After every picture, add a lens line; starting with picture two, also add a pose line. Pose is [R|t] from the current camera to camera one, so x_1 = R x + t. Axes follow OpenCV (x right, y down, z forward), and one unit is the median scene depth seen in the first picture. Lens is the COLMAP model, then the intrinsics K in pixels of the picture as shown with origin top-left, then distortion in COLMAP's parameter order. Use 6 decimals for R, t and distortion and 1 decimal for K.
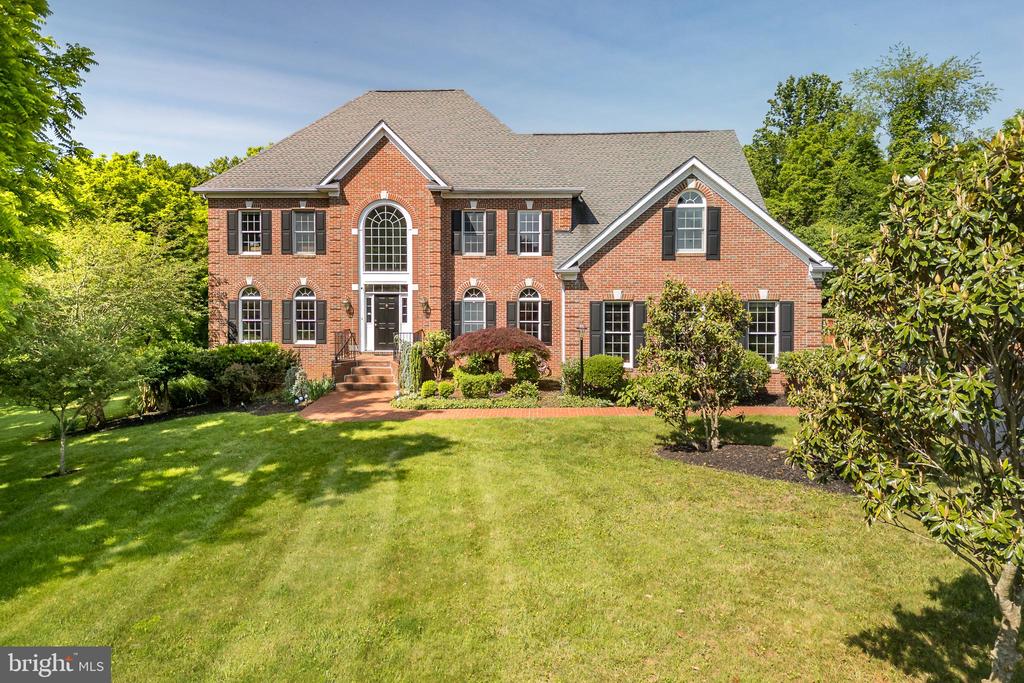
lens RADIAL K [[707.1, 0, 524.8], [0, 707.1, 340.8], [0, 0, 1]] dist [0.047567, -0.000590]
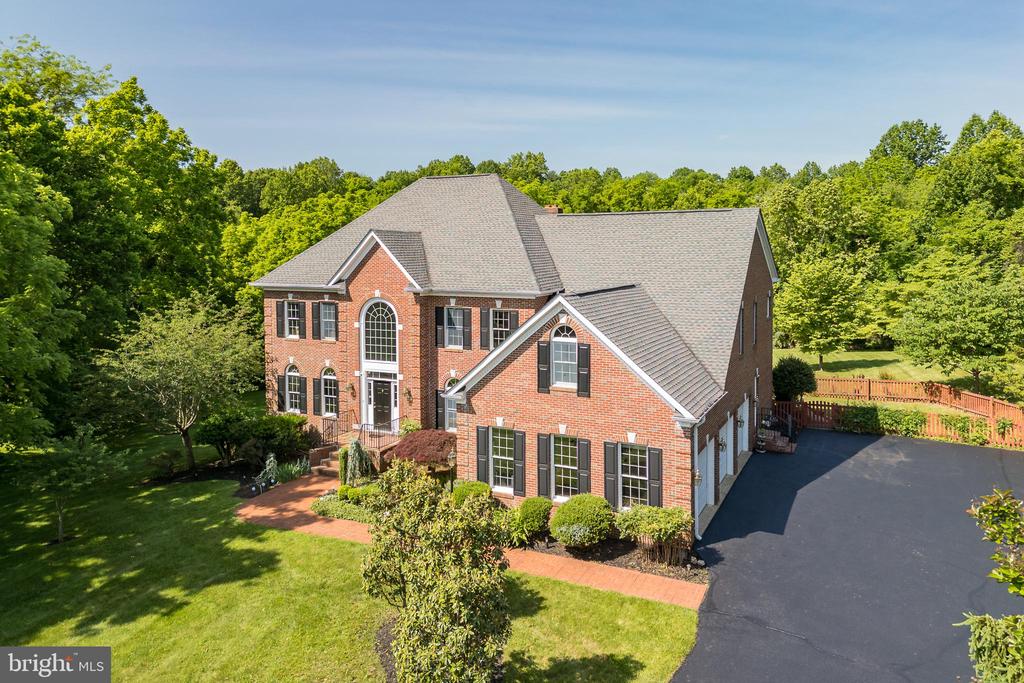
lens RADIAL K [[731.3, 0, 547.3], [0, 731.3, 304.1], [0, 0, 1]] dist [0.108227, -0.131777]
pose [[0.918434, 0.026865, -0.394662, 0.494572], [-0.030726, 0.999522, -0.003466, -0.190475], [0.394380, 0.015309, 0.918820, 0.045157]]
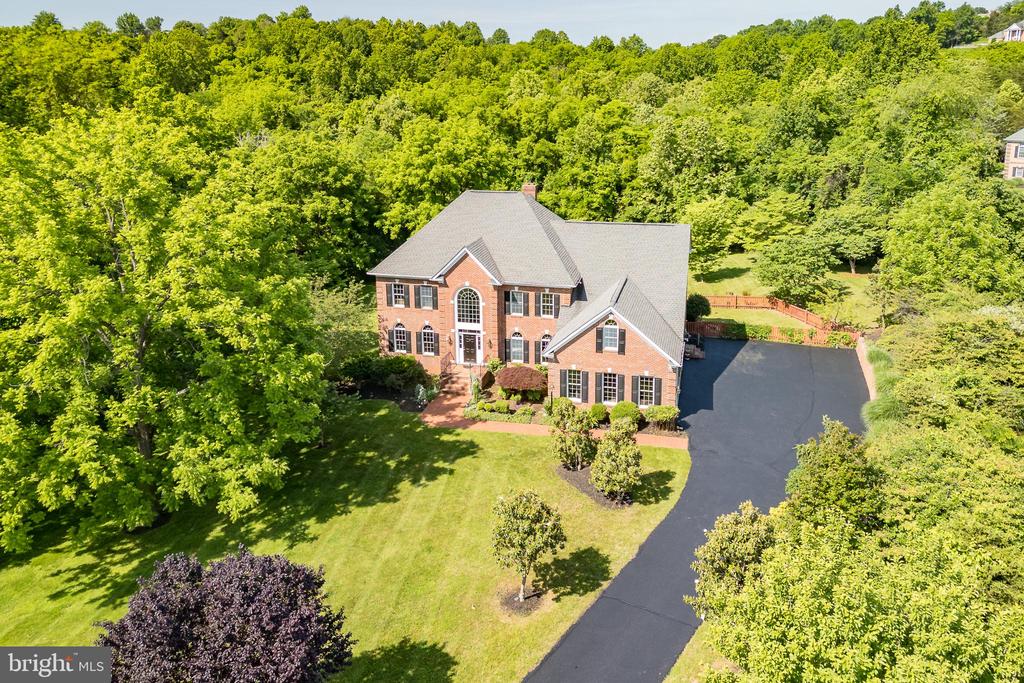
lens RADIAL K [[731.3, 0, 547.3], [0, 731.3, 304.1], [0, 0, 1]] dist [0.108227, -0.131777]
pose [[0.979959, 0.047224, -0.193521, 0.361030], [-0.007603, 0.979653, 0.200557, -0.522559], [0.199055, -0.195066, 0.960378, -0.750499]]
